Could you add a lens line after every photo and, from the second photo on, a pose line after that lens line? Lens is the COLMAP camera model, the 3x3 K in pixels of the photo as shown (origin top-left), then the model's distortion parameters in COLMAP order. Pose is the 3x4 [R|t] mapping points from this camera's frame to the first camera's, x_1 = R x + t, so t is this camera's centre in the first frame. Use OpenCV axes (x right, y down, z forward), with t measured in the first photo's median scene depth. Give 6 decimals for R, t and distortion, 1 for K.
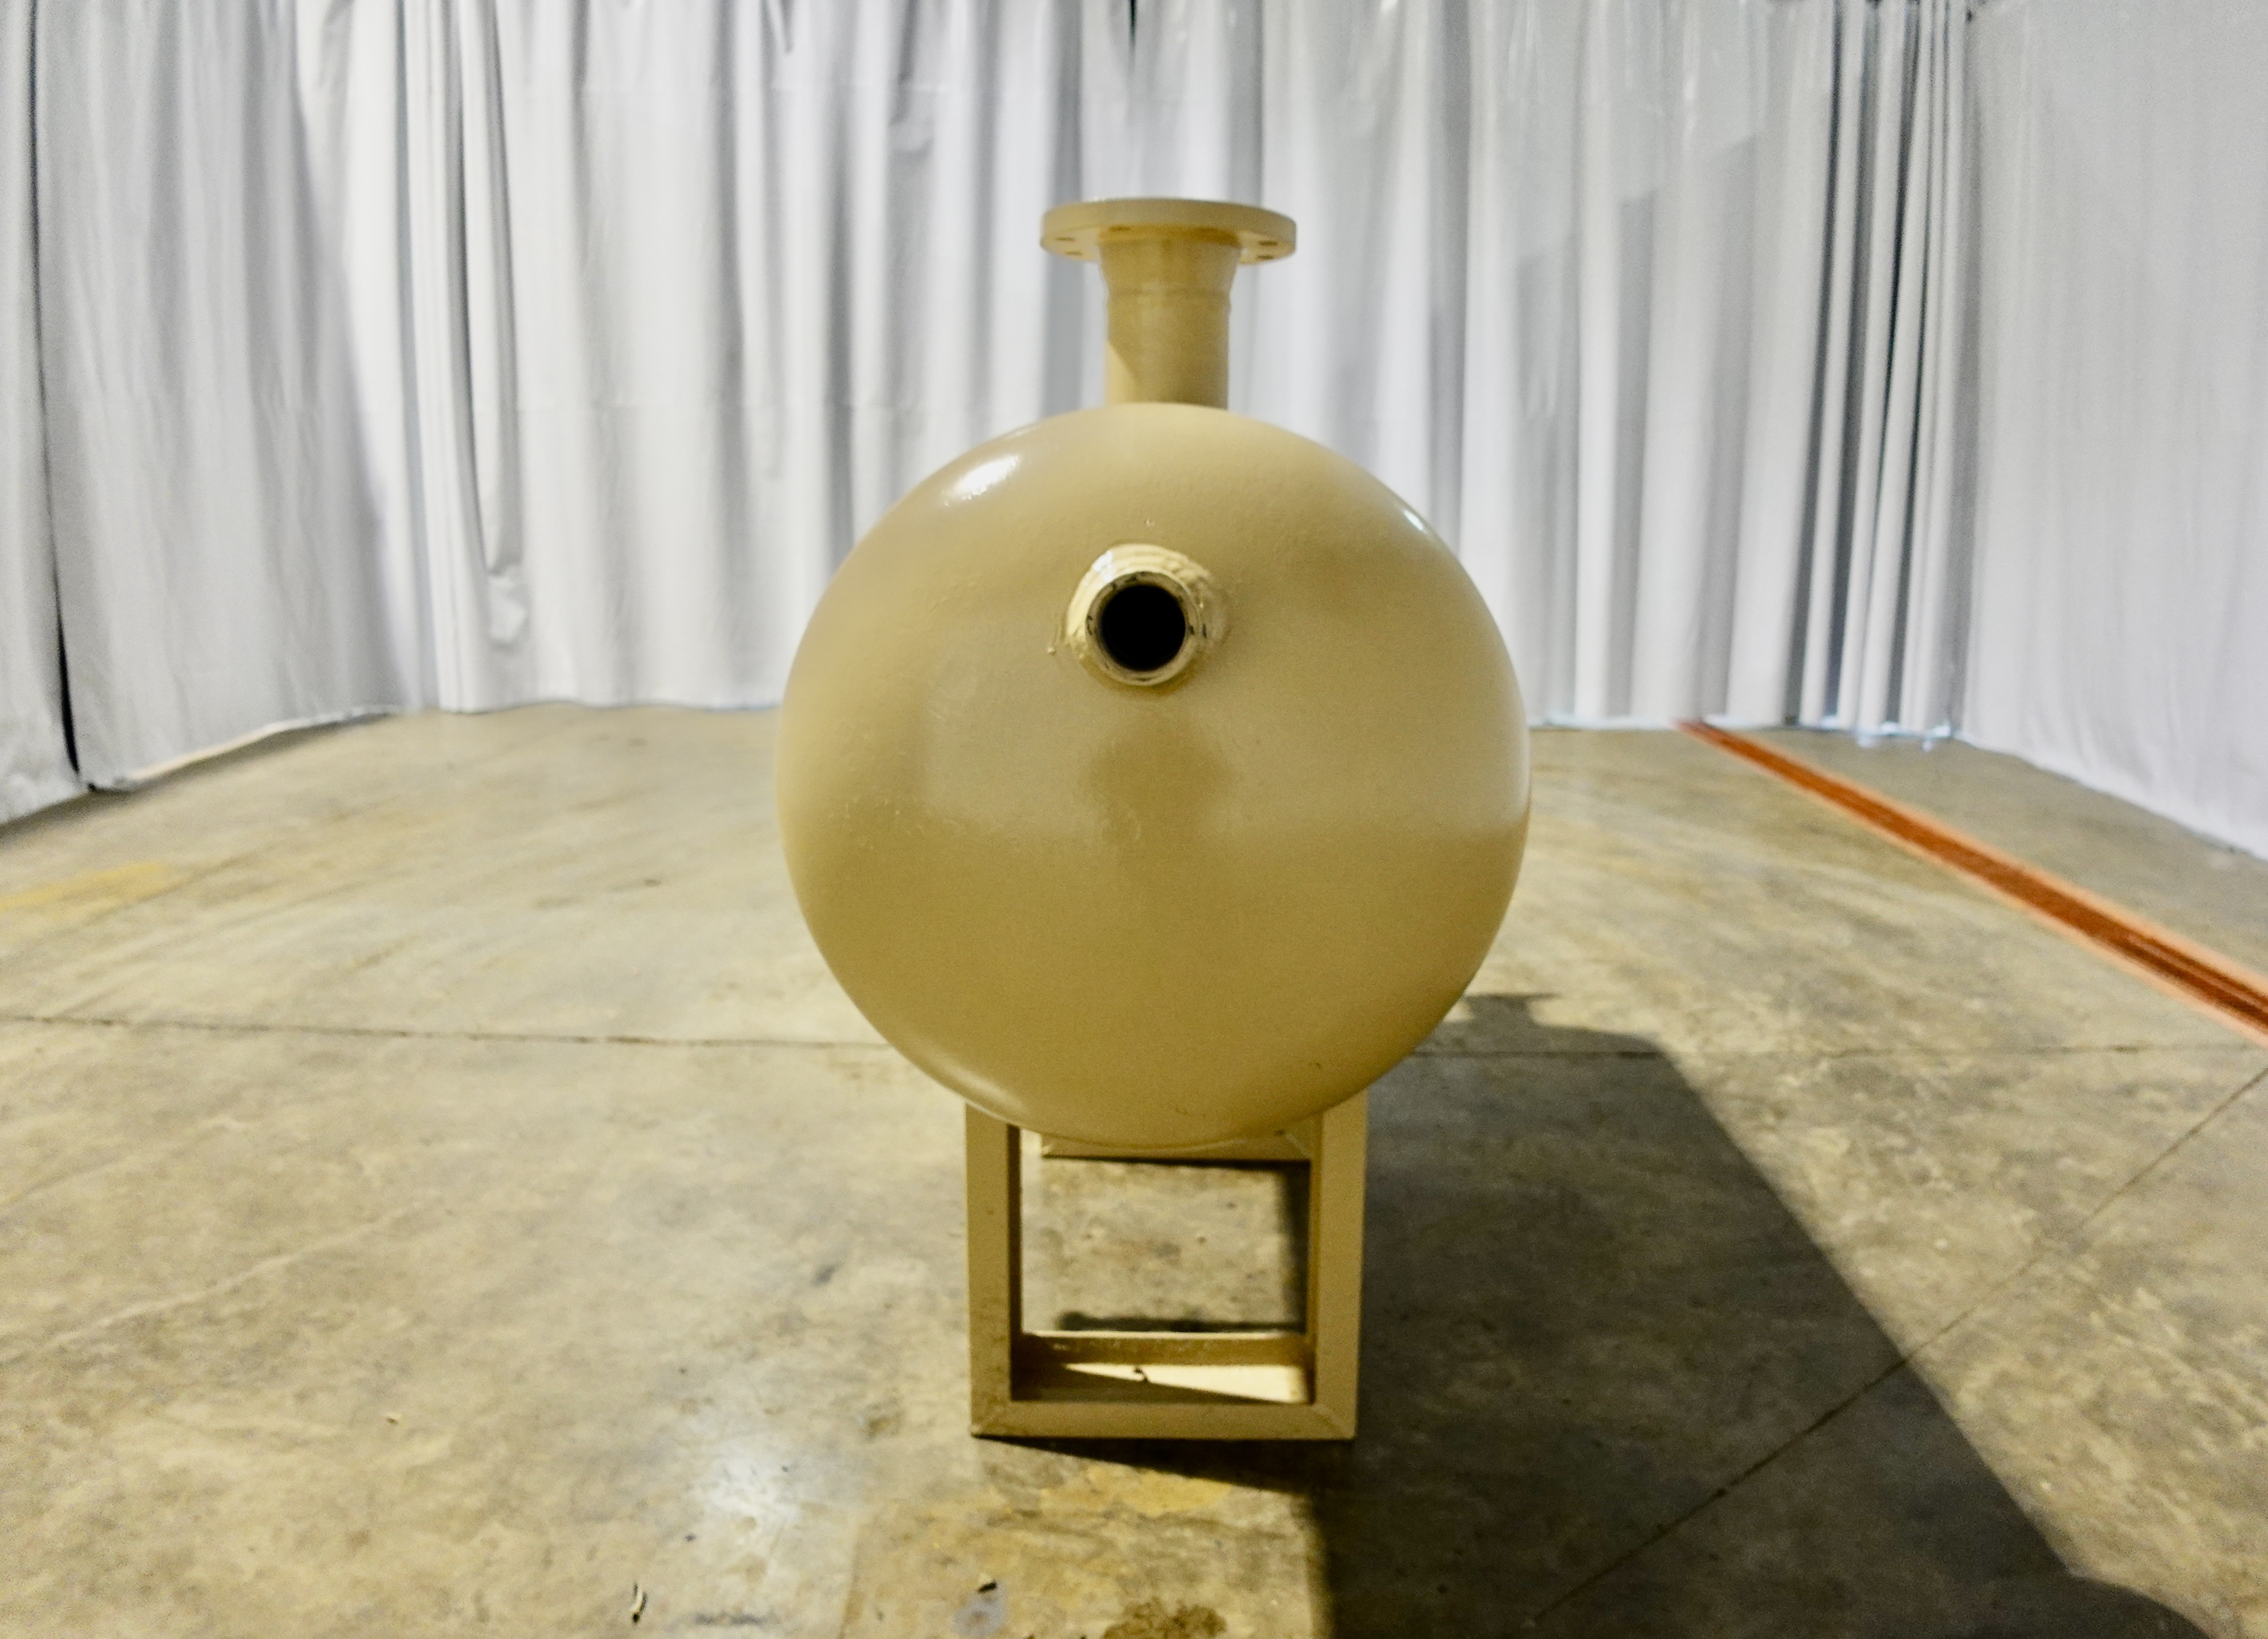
lens RADIAL K [[1470.8, 0, 1233.6], [0, 1470.8, 827.7], [0, 0, 1]] dist [-0.120955, 0.002712]
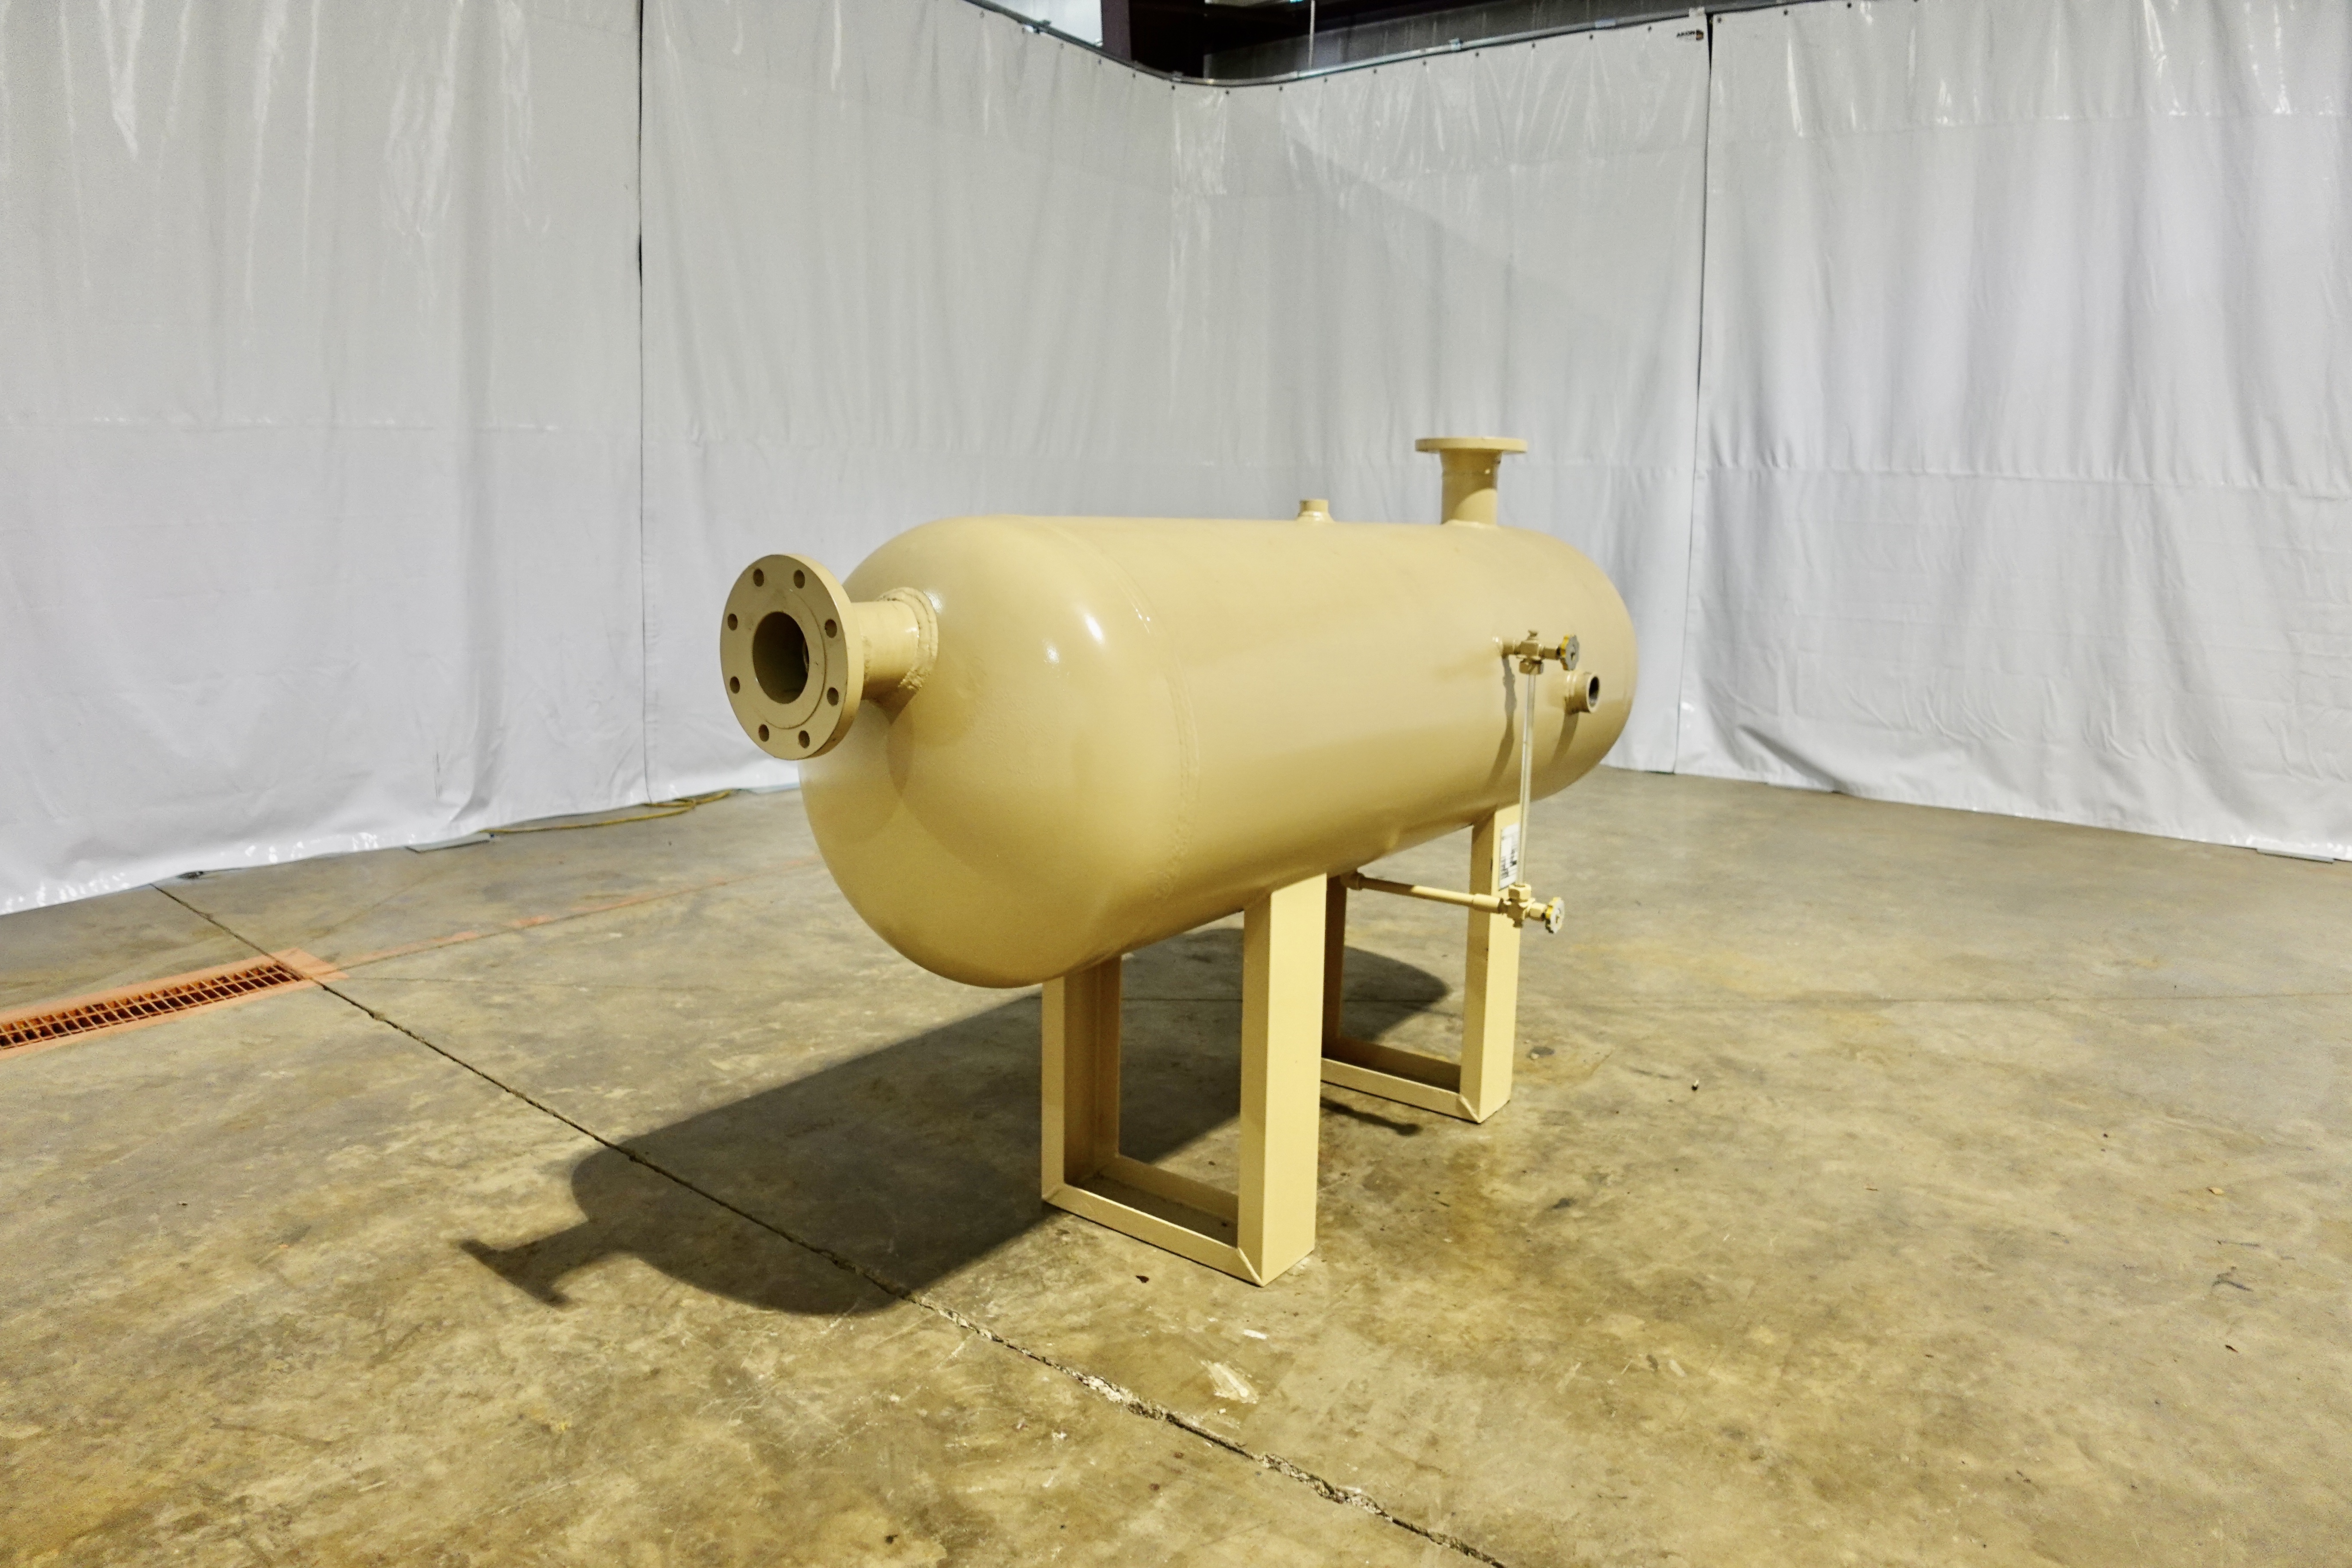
lens RADIAL K [[1389.2, 0, 1189.9], [0, 1389.2, 806.7], [0, 0, 1]] dist [-0.143993, 0.023177]
pose [[-0.791580, -0.149128, 0.592589, -0.688442], [0.102770, 0.923461, 0.369674, -0.474398], [-0.602361, 0.353527, -0.715668, 1.961716]]
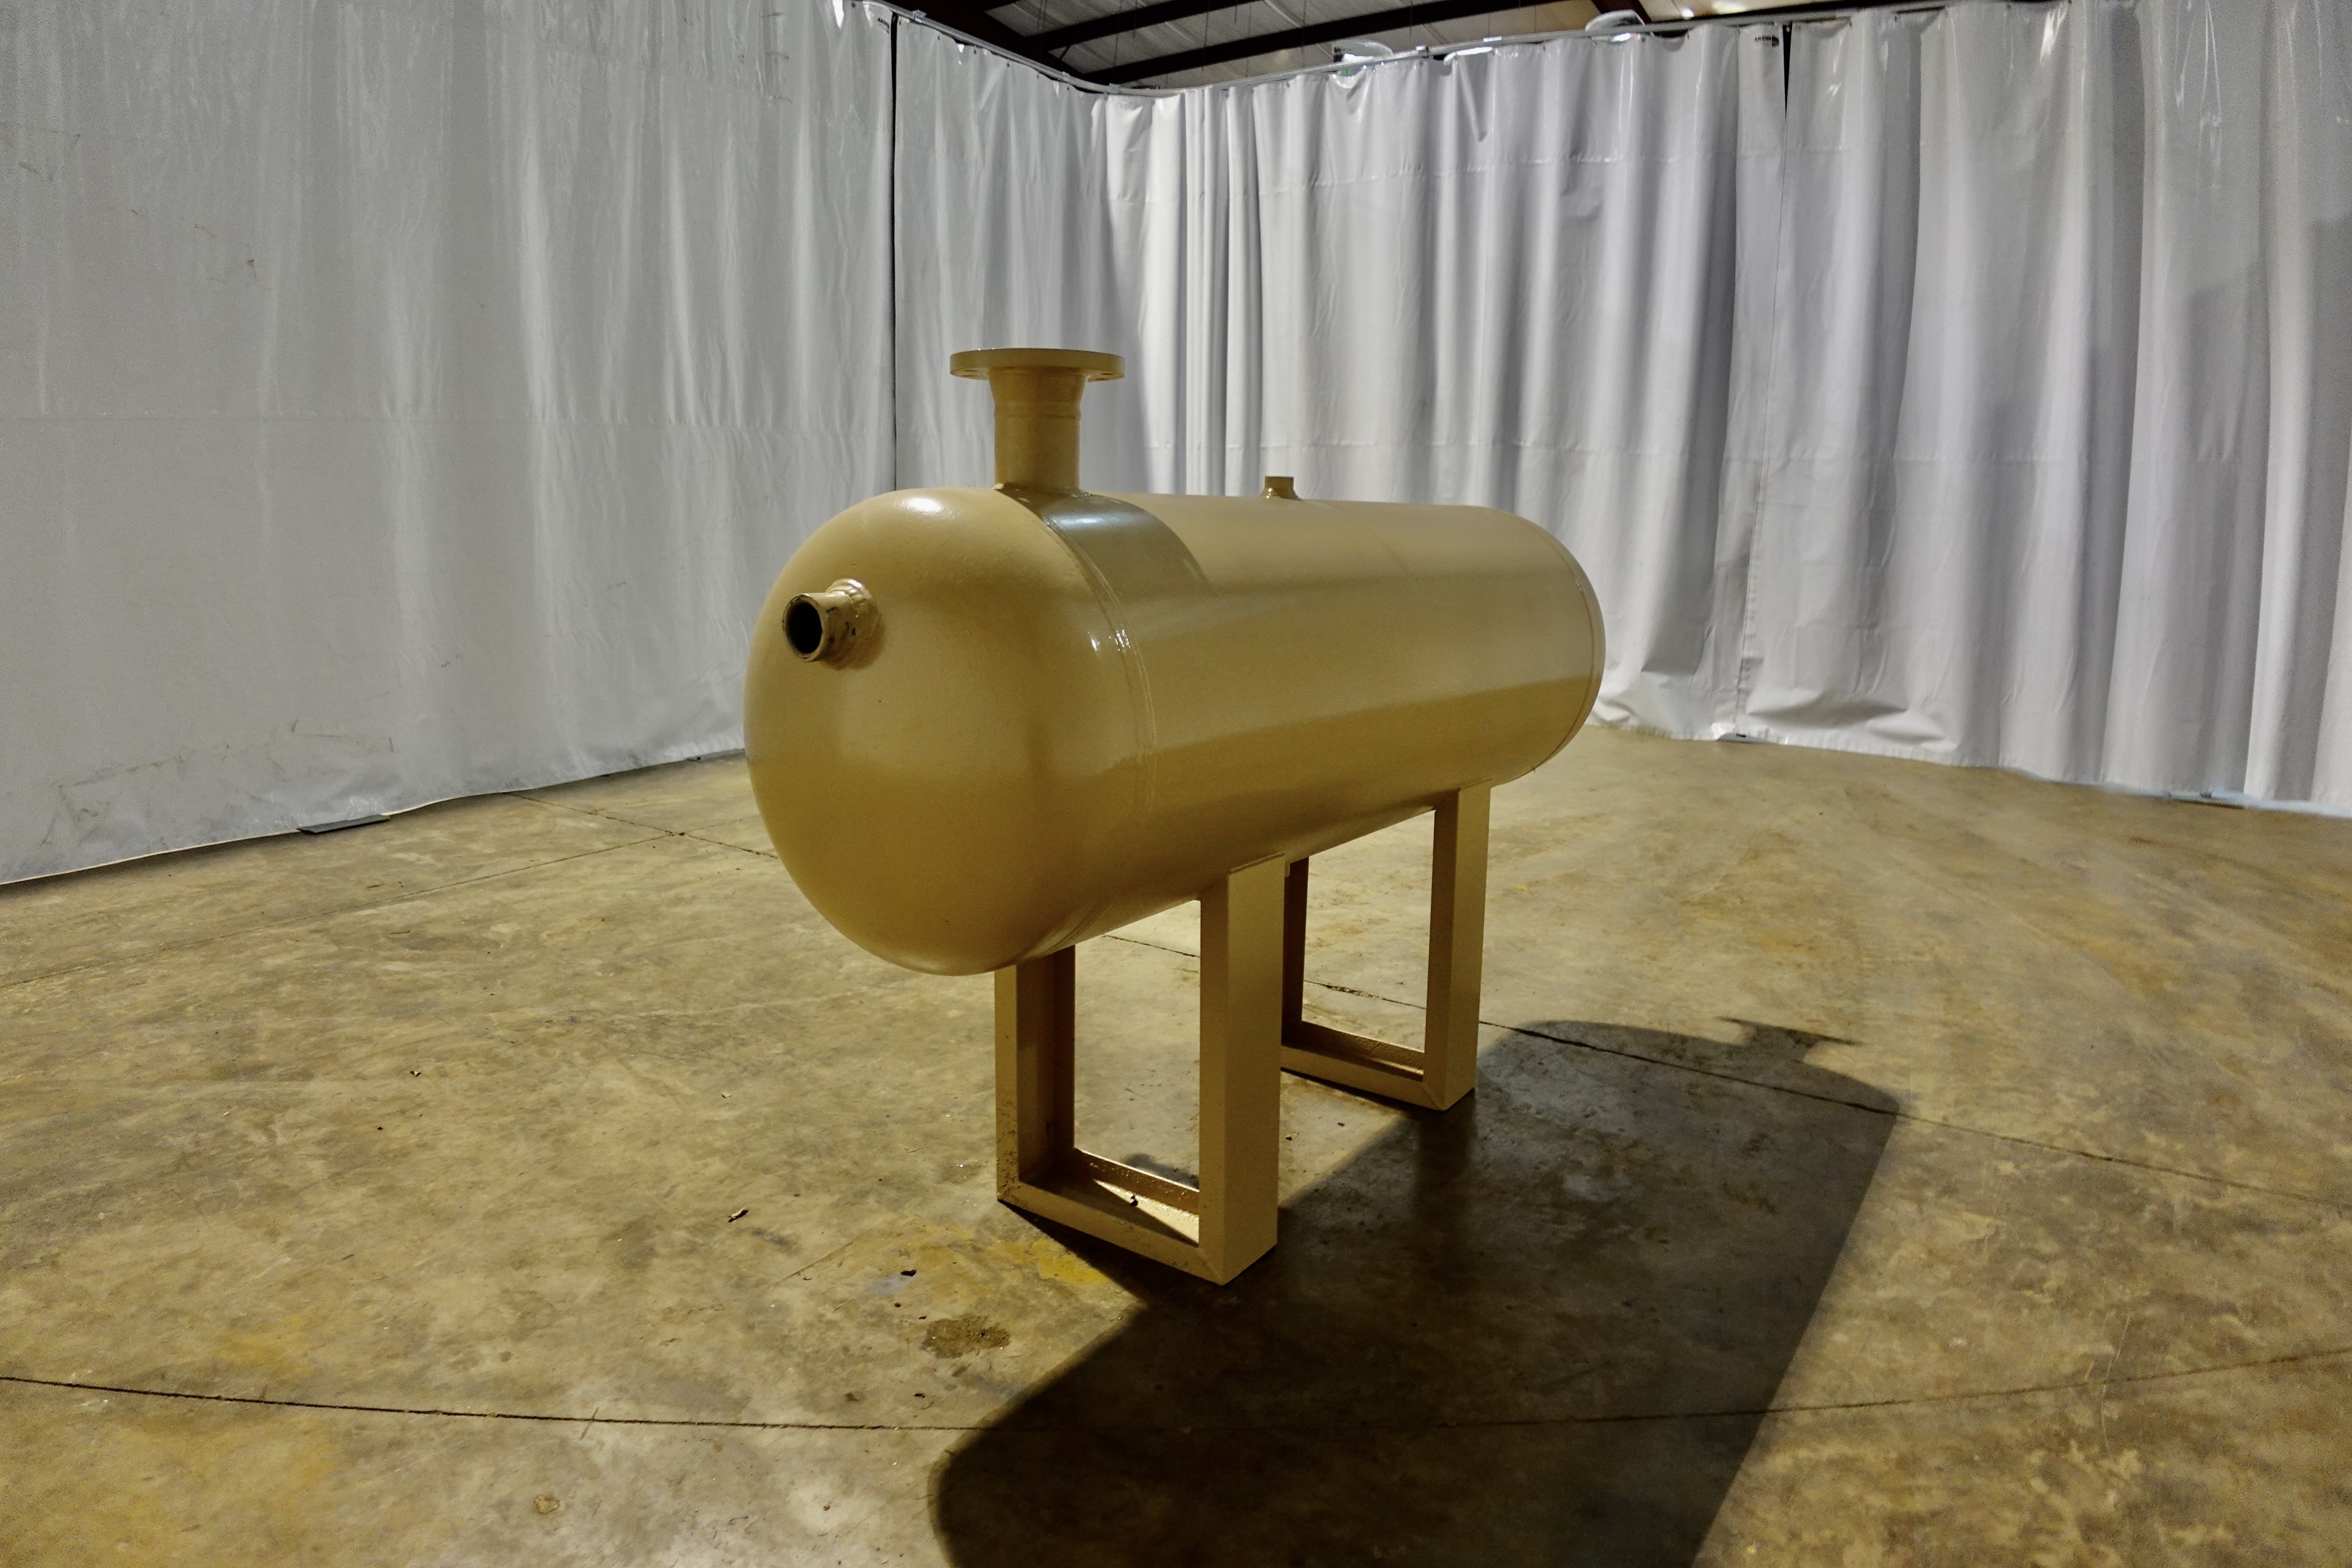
lens RADIAL K [[1389.2, 0, 1189.9], [0, 1389.2, 806.7], [0, 0, 1]] dist [-0.143993, 0.023177]
pose [[0.807959, 0.117382, -0.577428, 0.602294], [-0.127587, 0.991560, 0.023043, -0.012268], [0.575260, 0.055055, 0.816116, -0.010392]]
